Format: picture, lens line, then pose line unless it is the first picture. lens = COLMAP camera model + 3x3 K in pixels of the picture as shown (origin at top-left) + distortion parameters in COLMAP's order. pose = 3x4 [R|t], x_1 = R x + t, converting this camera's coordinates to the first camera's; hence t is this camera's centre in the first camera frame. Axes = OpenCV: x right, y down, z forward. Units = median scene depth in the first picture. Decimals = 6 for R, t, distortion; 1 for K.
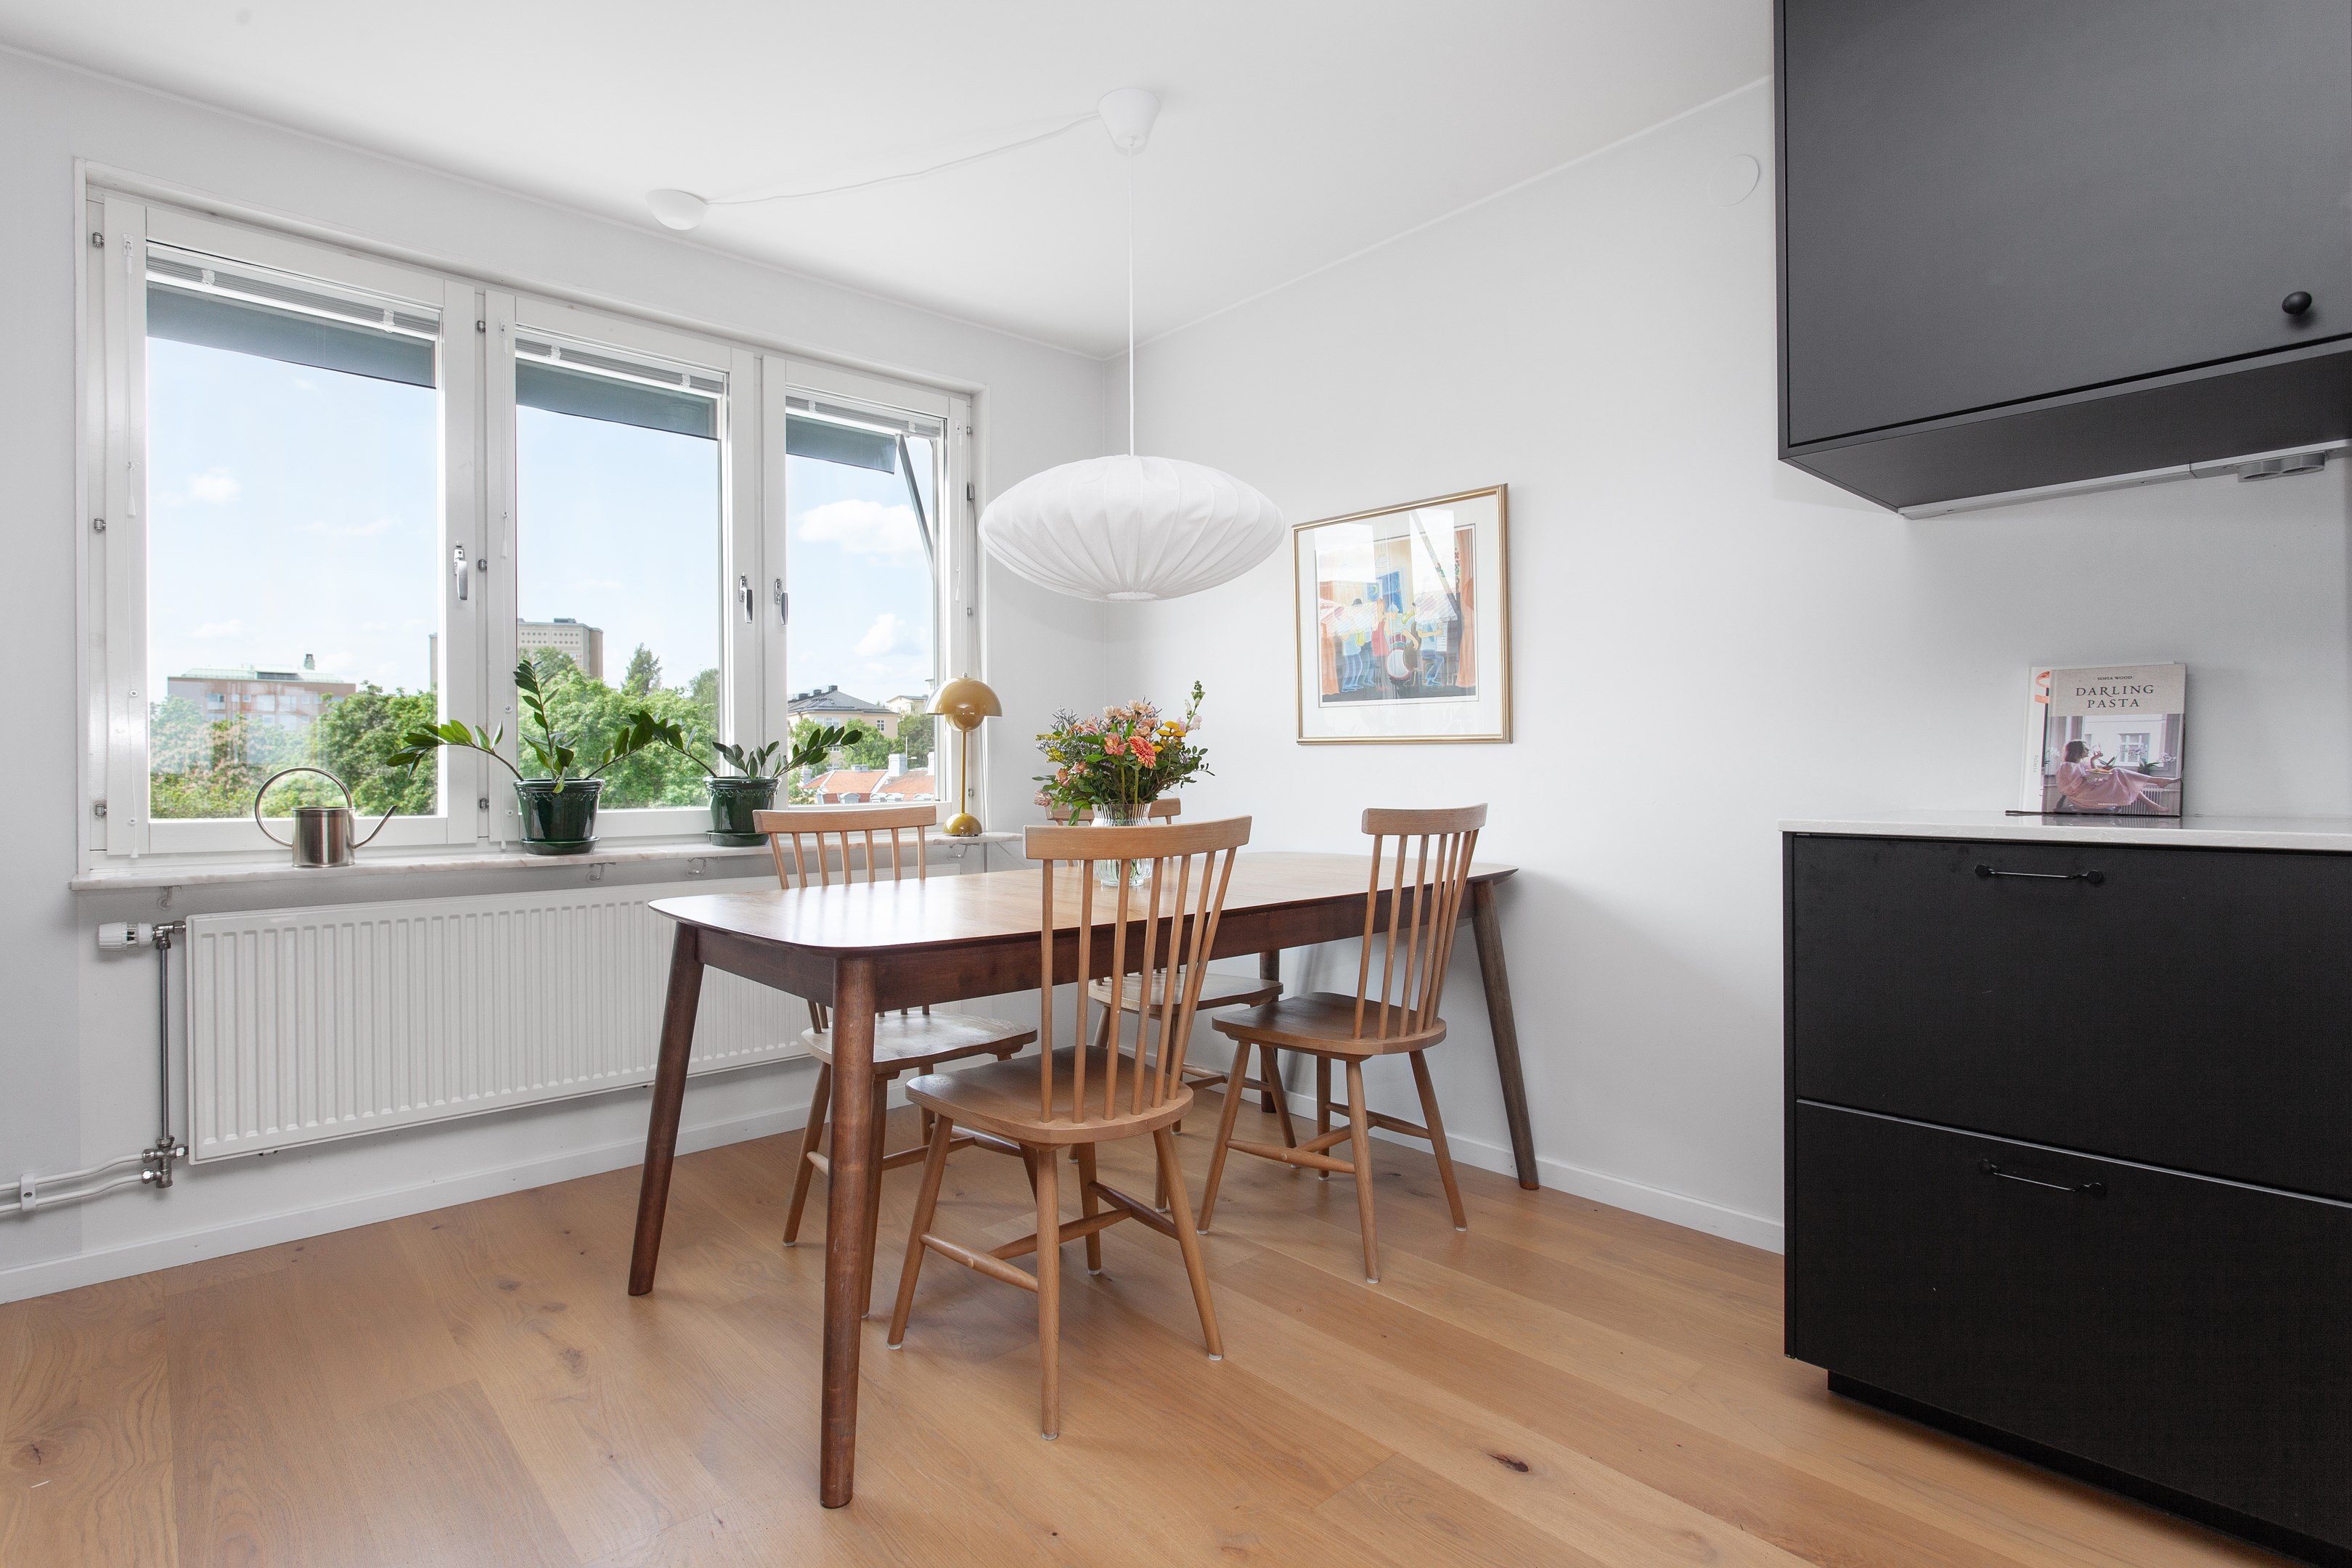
lens RADIAL K [[1064.0, 0, 1211.3], [0, 1064.0, 785.0], [0, 0, 1]] dist [-0.001559, -0.004410]
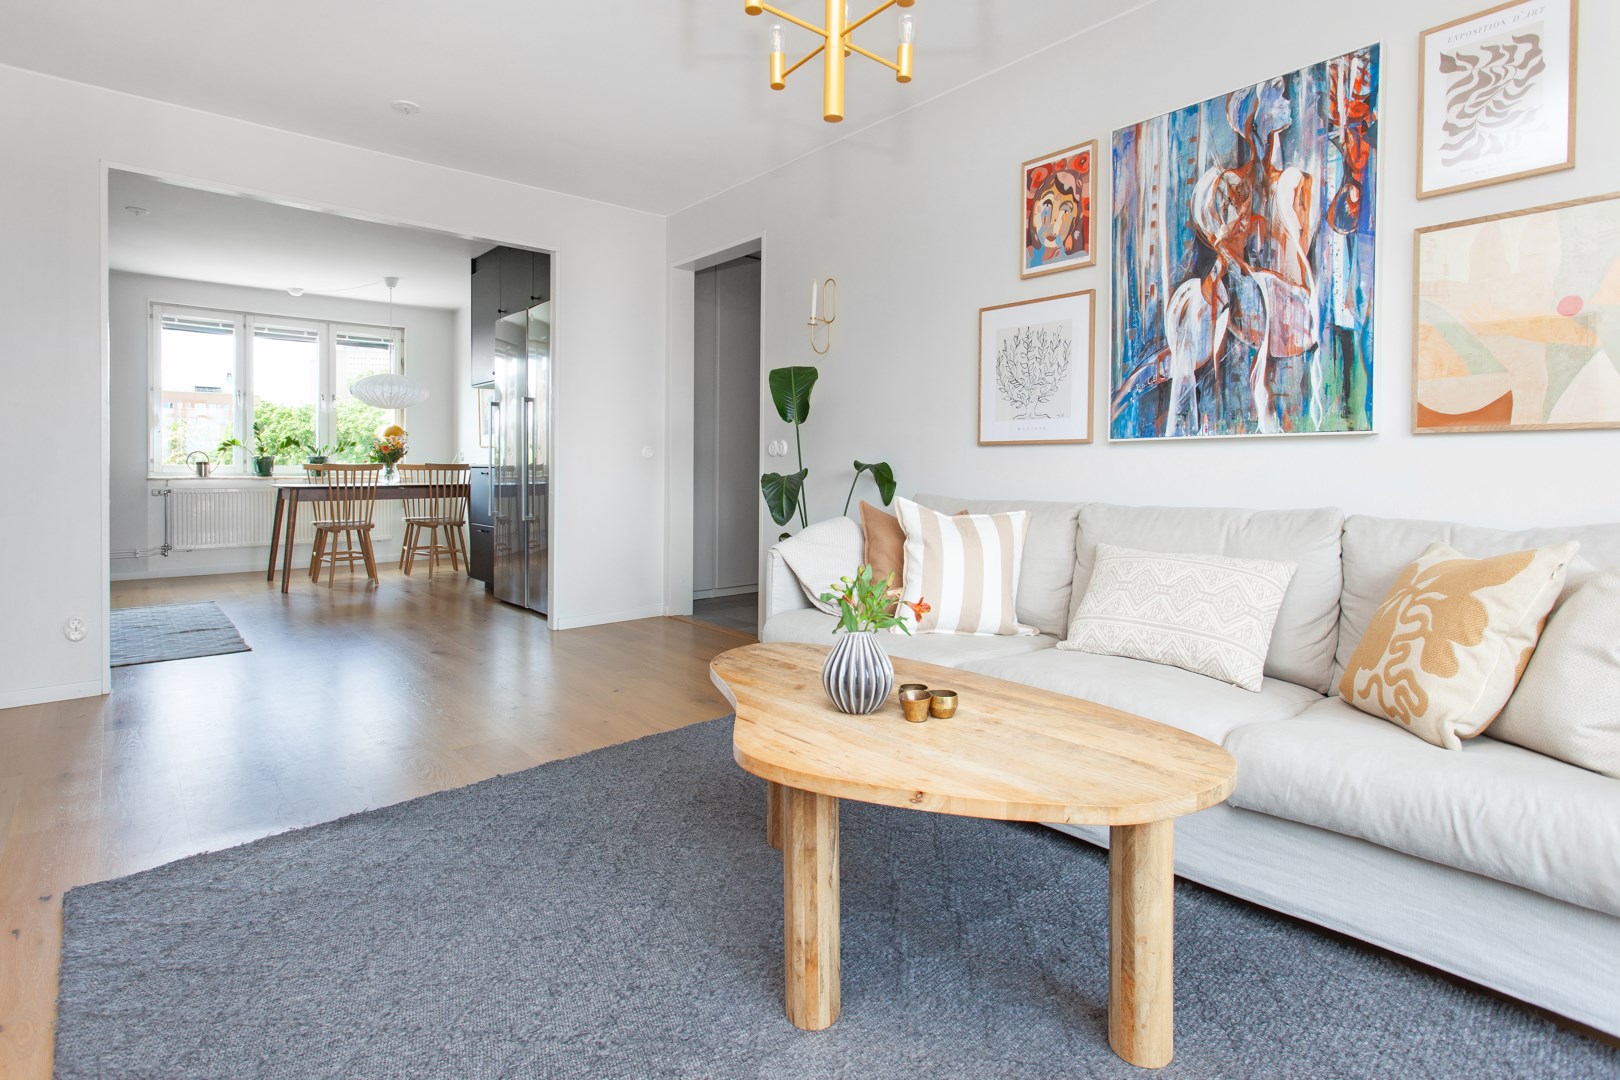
lens RADIAL K [[901.0, 0, 763.4], [0, 901.0, 485.8], [0, 0, 1]] dist [-0.002669, -0.000337]
pose [[0.985594, 0.011220, -0.168756, 1.602651], [-0.009883, 0.999913, 0.008762, 0.054579], [0.168839, -0.006968, 0.985619, -1.747880]]
